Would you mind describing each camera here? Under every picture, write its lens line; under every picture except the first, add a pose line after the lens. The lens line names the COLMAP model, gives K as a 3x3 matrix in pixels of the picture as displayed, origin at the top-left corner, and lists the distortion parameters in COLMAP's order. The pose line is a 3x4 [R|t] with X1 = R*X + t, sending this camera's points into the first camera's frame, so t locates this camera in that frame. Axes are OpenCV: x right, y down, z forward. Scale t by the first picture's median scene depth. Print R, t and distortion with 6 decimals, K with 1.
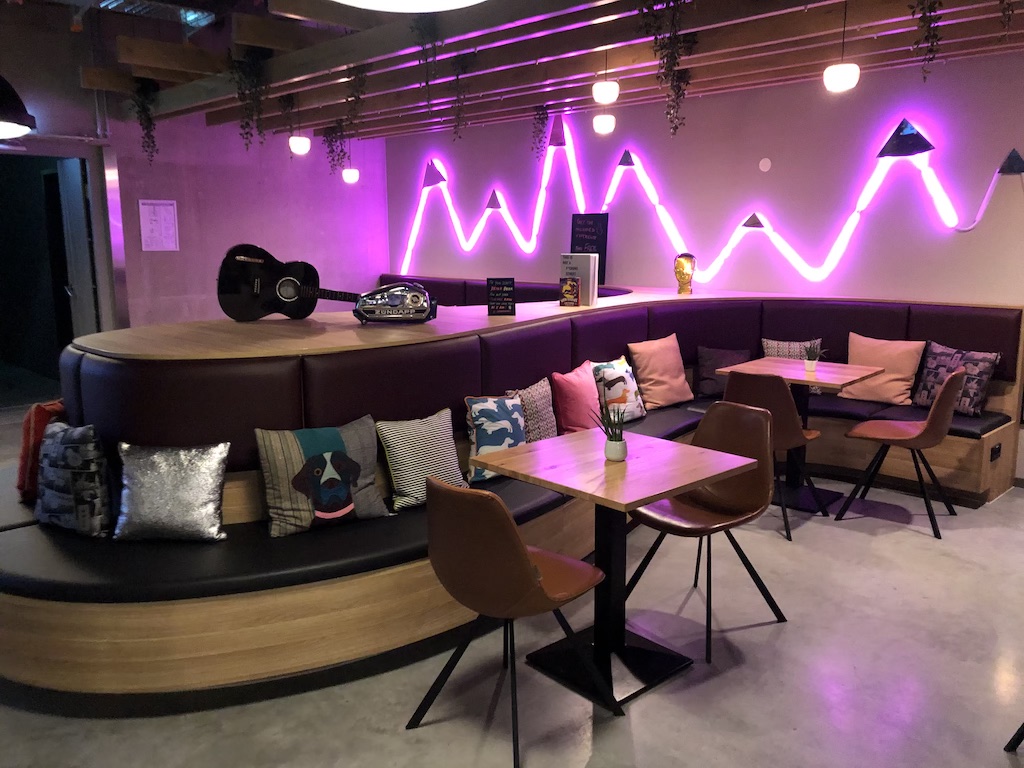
lens RADIAL K [[837.7, 0, 512.2], [0, 837.7, 377.7], [0, 0, 1]] dist [0.018542, 0.003312]
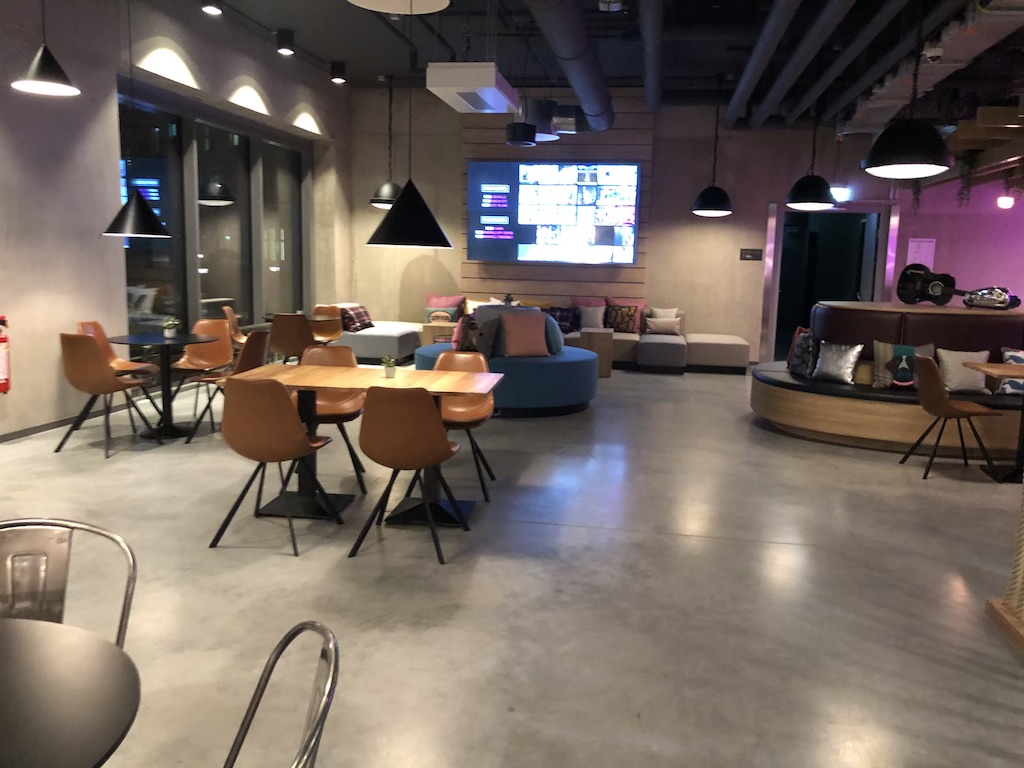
lens RADIAL K [[837.7, 0, 514.9], [0, 837.7, 381.8], [0, 0, 1]] dist [0.018542, 0.003312]
pose [[0.590028, 0.138713, -0.795377, 0.921423], [-0.164185, 0.985161, 0.050015, 0.209283], [0.790512, 0.101079, 0.604047, -1.116046]]
